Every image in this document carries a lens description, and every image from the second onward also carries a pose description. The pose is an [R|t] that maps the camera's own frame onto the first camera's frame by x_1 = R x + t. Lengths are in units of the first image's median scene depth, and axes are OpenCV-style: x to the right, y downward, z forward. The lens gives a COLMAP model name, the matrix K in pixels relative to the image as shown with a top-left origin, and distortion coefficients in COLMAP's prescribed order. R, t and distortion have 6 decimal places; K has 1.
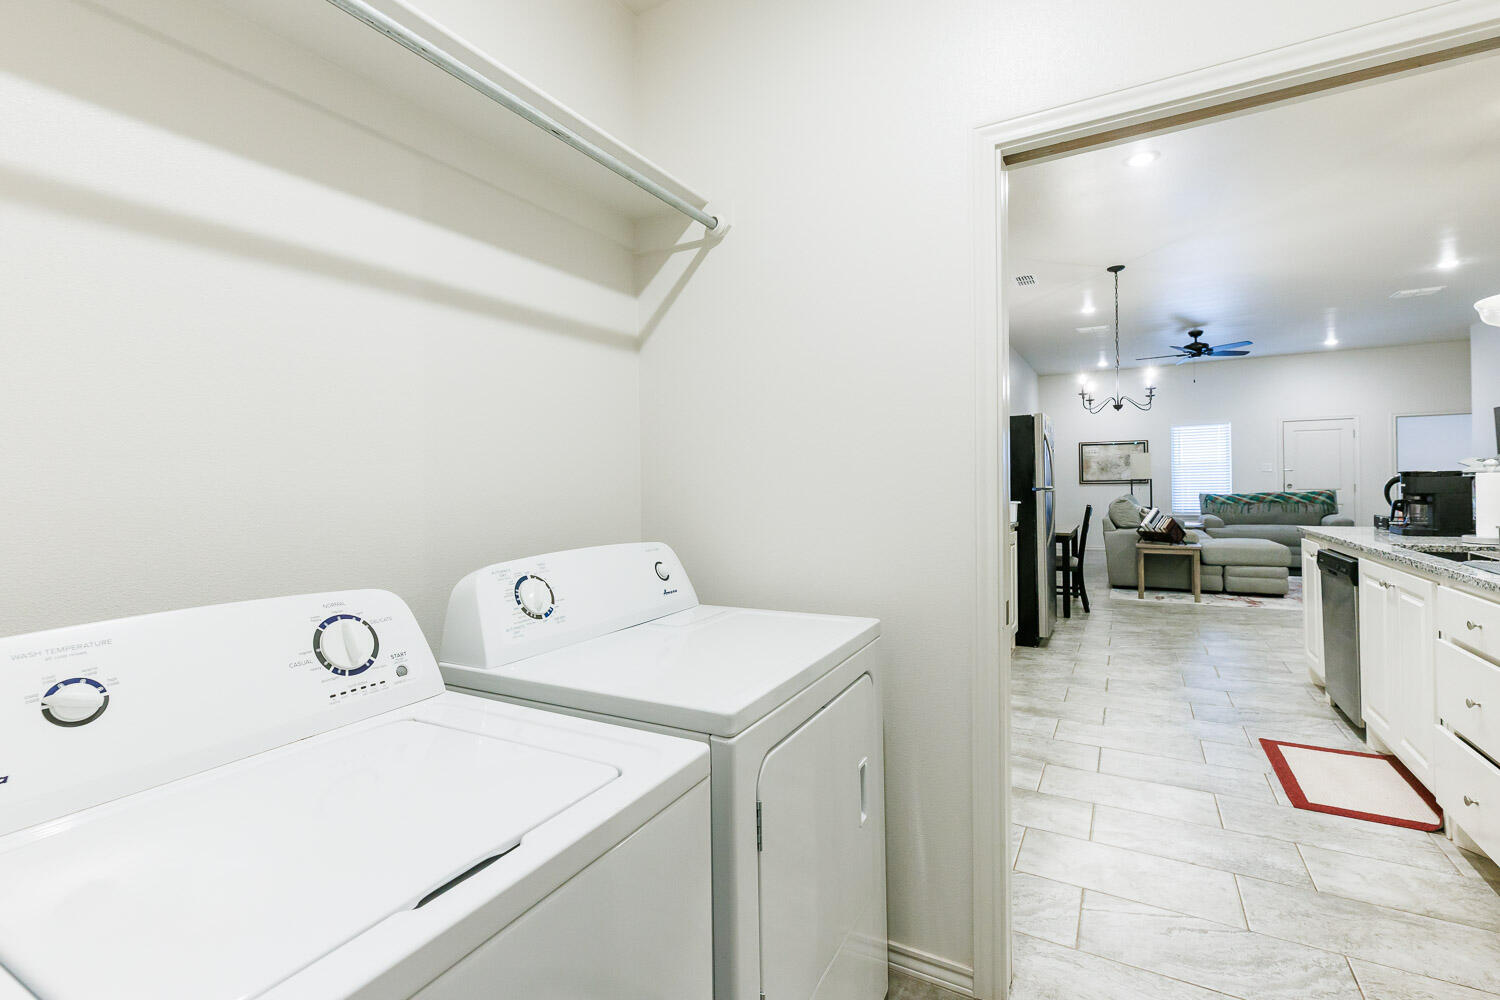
lens RADIAL K [[666.7, 0, 749.5], [0, 666.7, 481.3], [0, 0, 1]] dist [0.002654, 0.000177]
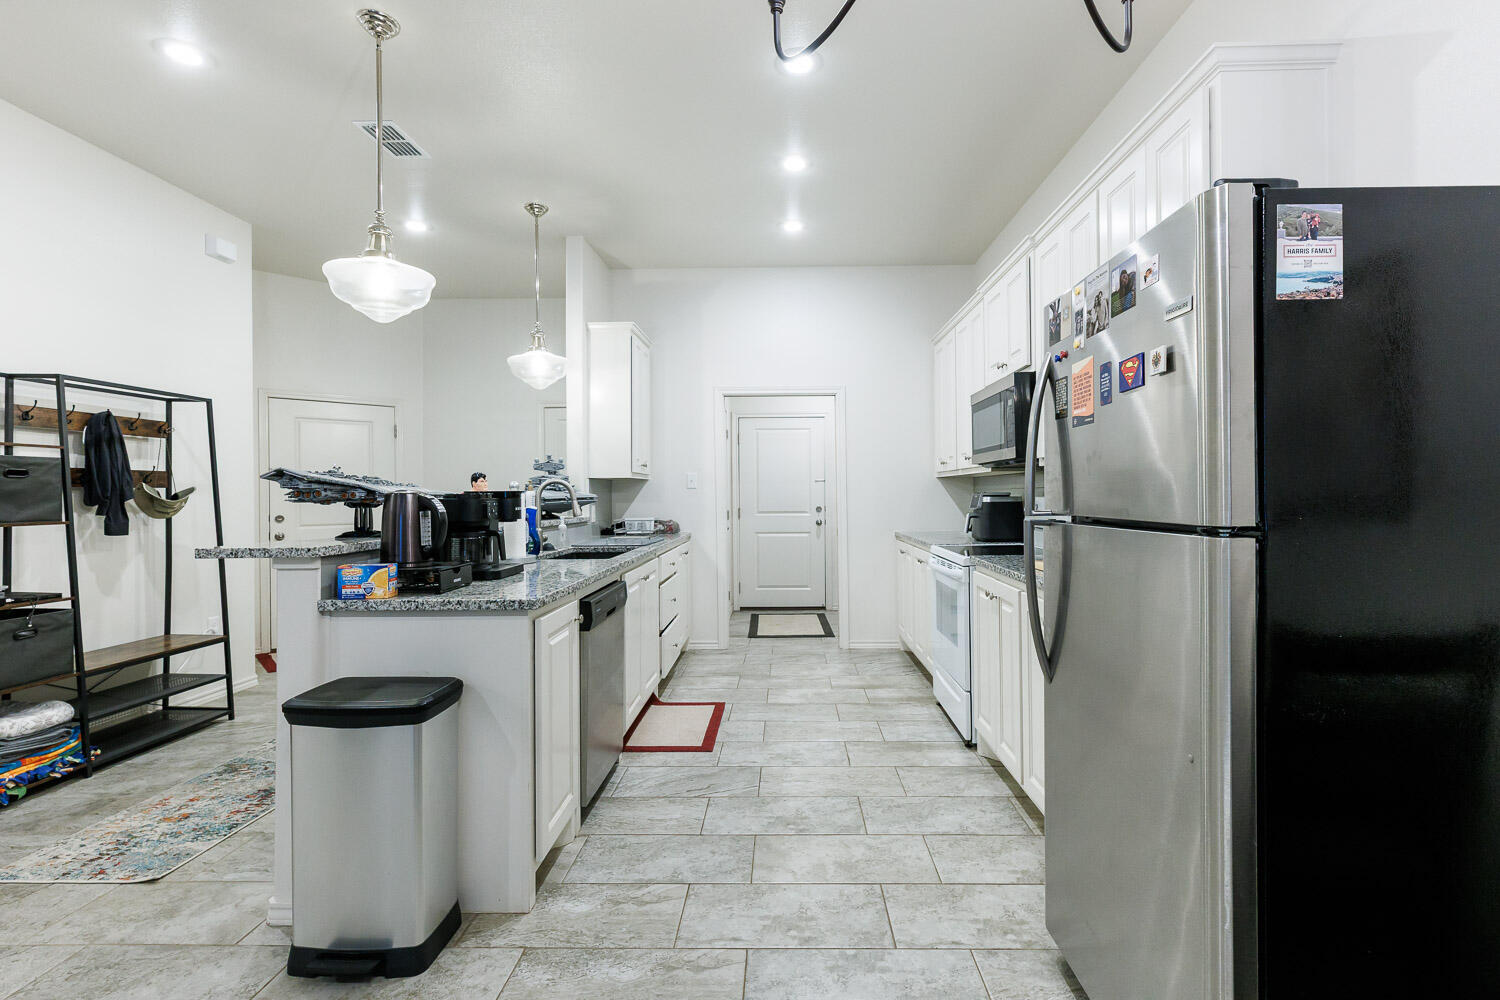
lens RADIAL K [[674.2, 0, 773.8], [0, 674.2, 493.4], [0, 0, 1]] dist [-0.001375, -0.000134]
pose [[-0.876863, 0.022288, -0.480223, 0.605630], [0.022869, 0.999728, 0.004643, -0.004972], [0.480196, -0.006911, -0.877134, 1.013381]]
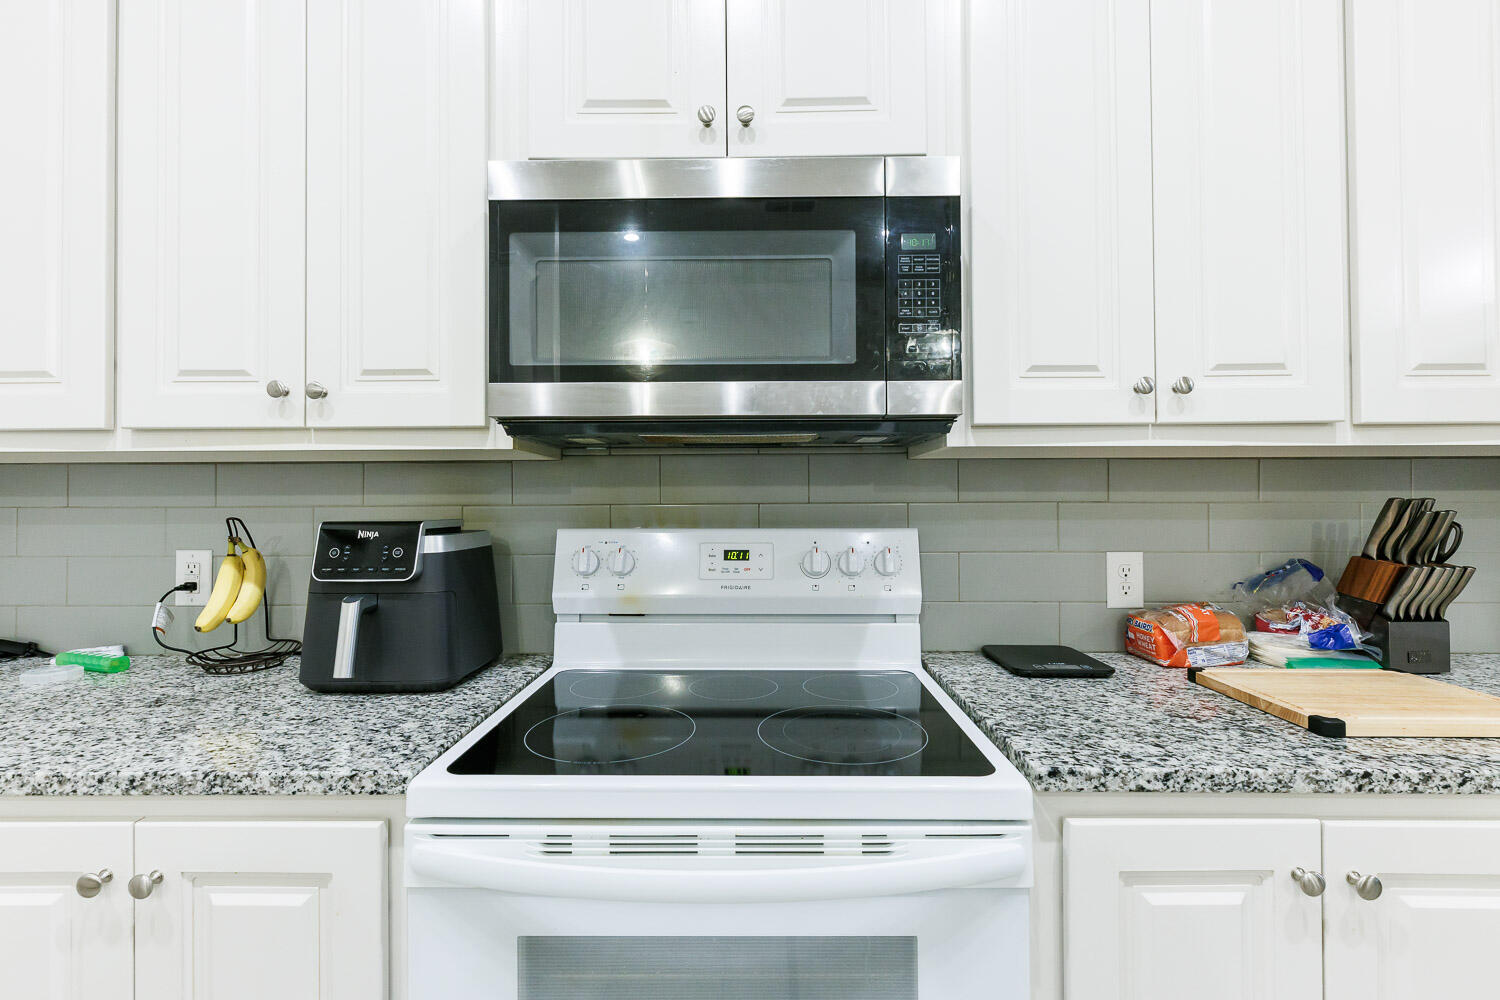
lens RADIAL K [[663.5, 0, 753.4], [0, 663.5, 495.2], [0, 0, 1]] dist [0.000141, -0.000838]
pose [[0.485973, -0.003061, -0.873969, 0.306514], [-0.000648, 0.999992, -0.003863, -0.004296], [0.873974, 0.002444, 0.485967, 0.507127]]
